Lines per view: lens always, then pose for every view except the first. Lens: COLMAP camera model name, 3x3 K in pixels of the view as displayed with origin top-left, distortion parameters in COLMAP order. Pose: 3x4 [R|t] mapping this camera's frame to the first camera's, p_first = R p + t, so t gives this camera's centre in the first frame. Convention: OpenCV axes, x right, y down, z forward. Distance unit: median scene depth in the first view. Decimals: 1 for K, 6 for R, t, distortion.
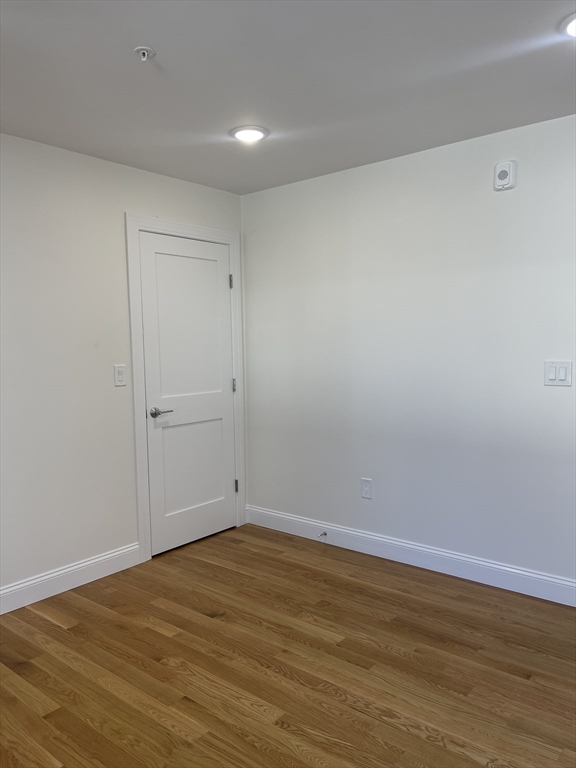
lens RADIAL K [[580.0, 0, 283.4], [0, 580.0, 388.4], [0, 0, 1]] dist [0.061245, -0.076430]
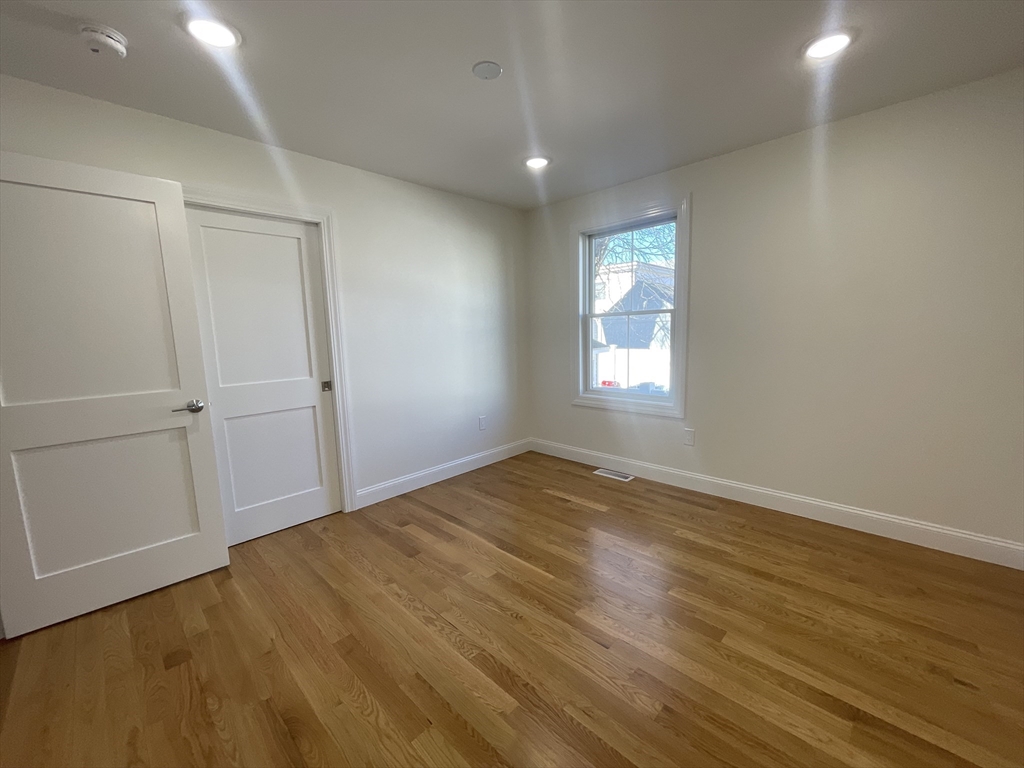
lens RADIAL K [[415.0, 0, 511.0], [0, 415.0, 386.9], [0, 0, 1]] dist [-0.002969, 0.001637]
pose [[-0.995143, 0.033421, 0.092596, -0.063724], [0.052692, 0.975355, 0.214255, -0.070665], [-0.083153, 0.218094, -0.972379, 1.264790]]
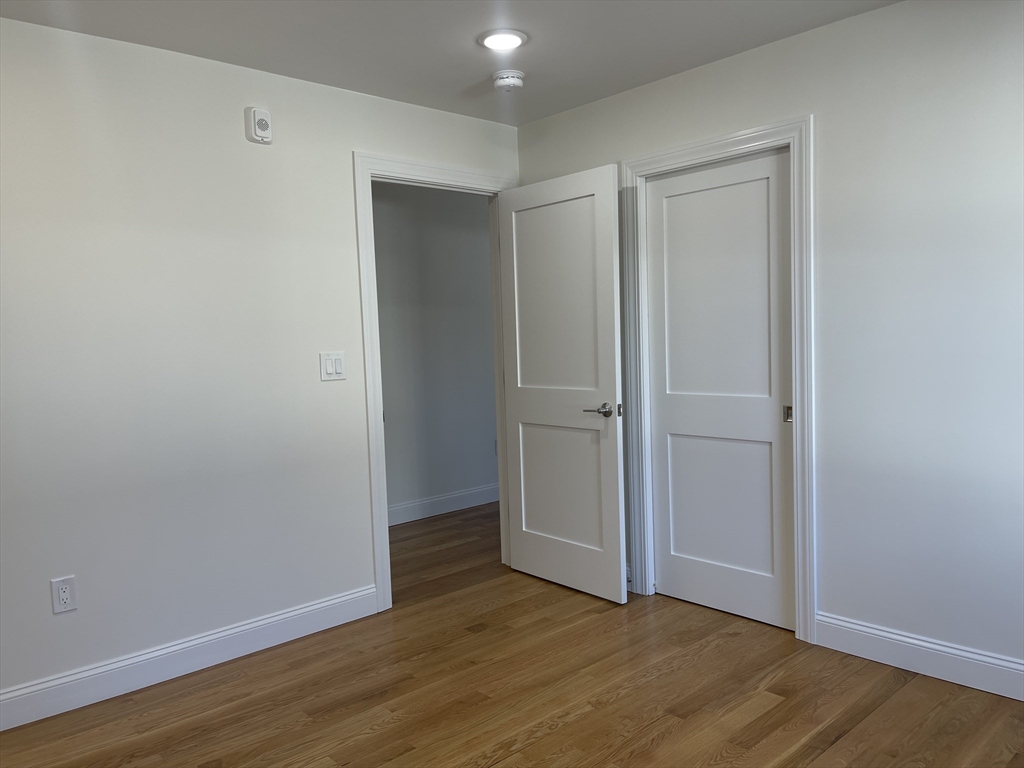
lens RADIAL K [[773.3, 0, 513.6], [0, 773.3, 386.9], [0, 0, 1]] dist [0.061245, -0.076430]
pose [[0.133605, -0.054066, 0.989559, -0.681846], [0.113292, 0.992798, 0.038947, -0.009536], [-0.984538, 0.106905, 0.138768, 0.569117]]
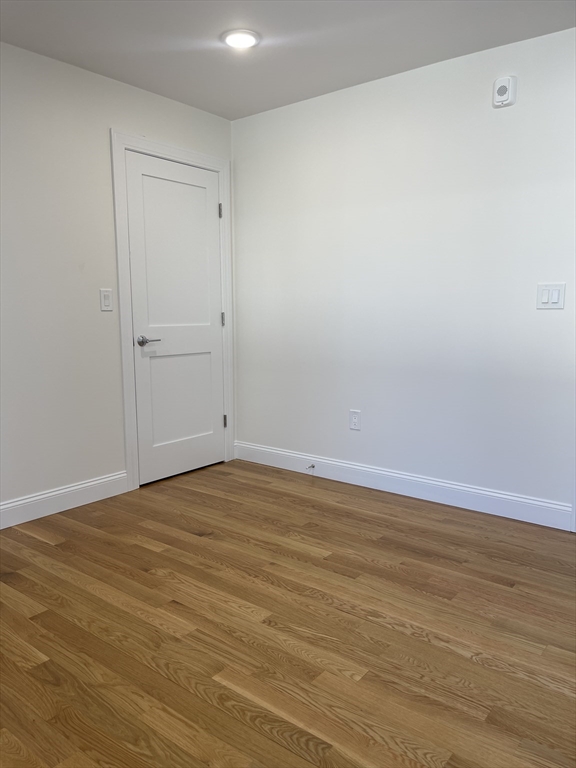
lens RADIAL K [[580.0, 0, 283.5], [0, 580.0, 387.6], [0, 0, 1]] dist [0.061245, -0.076430]
pose [[0.999729, 0.010899, 0.020588, -0.002204], [-0.012021, 0.998403, 0.055202, 0.079781], [-0.019953, -0.055435, 0.998263, 0.011182]]
